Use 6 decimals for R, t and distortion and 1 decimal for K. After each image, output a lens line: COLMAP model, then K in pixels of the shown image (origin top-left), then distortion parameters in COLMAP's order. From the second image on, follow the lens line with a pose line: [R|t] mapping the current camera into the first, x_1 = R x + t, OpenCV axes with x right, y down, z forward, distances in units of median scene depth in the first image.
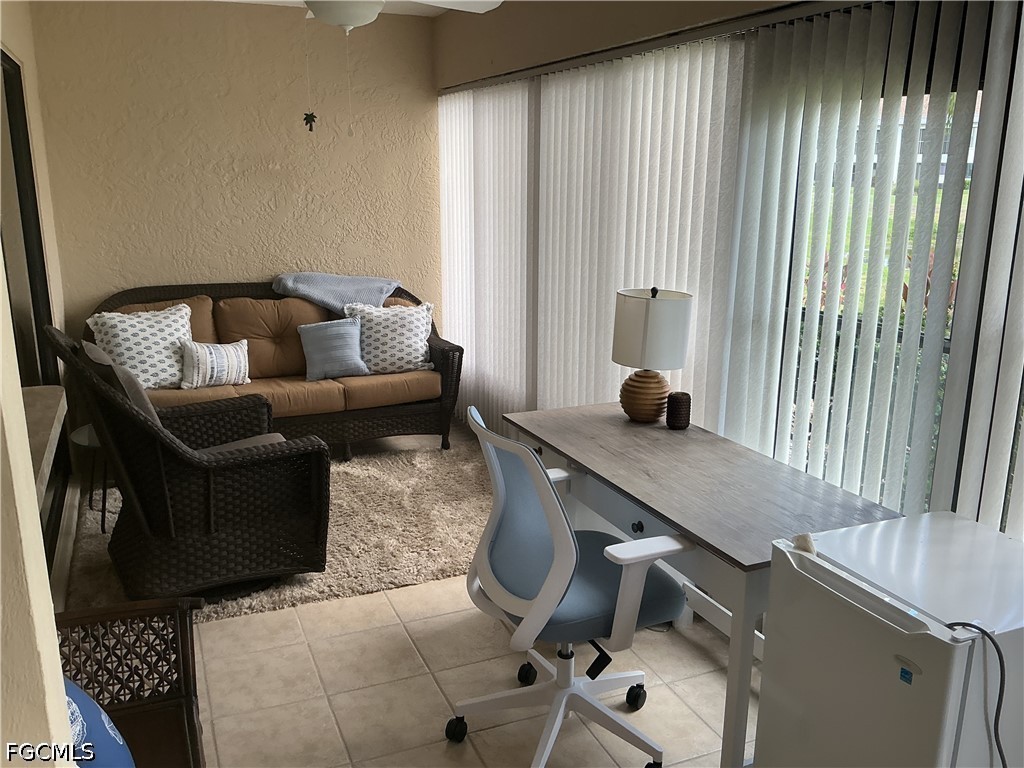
lens RADIAL K [[846.3, 0, 511.8], [0, 846.3, 386.1], [0, 0, 1]] dist [0.148267, -0.312103]
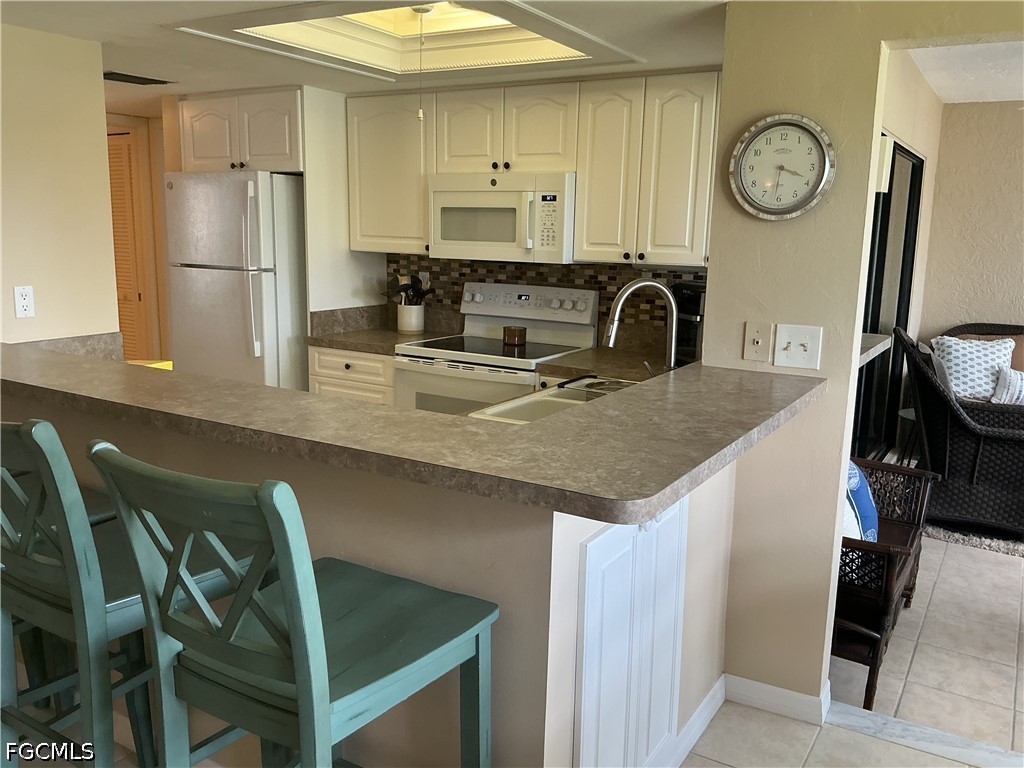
lens RADIAL K [[850.0, 0, 515.1], [0, 850.0, 387.4], [0, 0, 1]] dist [0.100925, -0.190310]
pose [[0.583190, 0.160619, -0.796298, 0.216808], [-0.219709, 0.974911, 0.035736, 0.091505], [0.782059, 0.154113, 0.603848, -0.322929]]
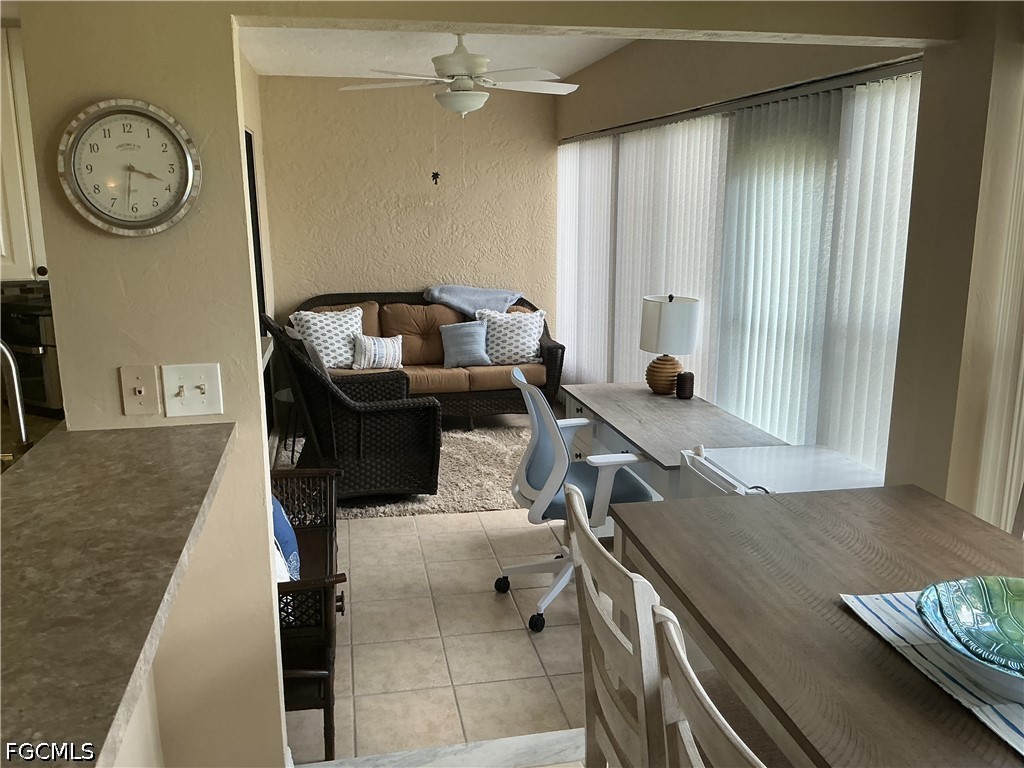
lens RADIAL K [[846.3, 0, 511.8], [0, 846.3, 386.1], [0, 0, 1]] dist [0.148267, -0.312103]
pose [[0.978221, 0.039193, -0.203831, 0.133680], [-0.044277, 0.998810, -0.020438, 0.046360], [0.202788, 0.029018, 0.978793, -0.255654]]
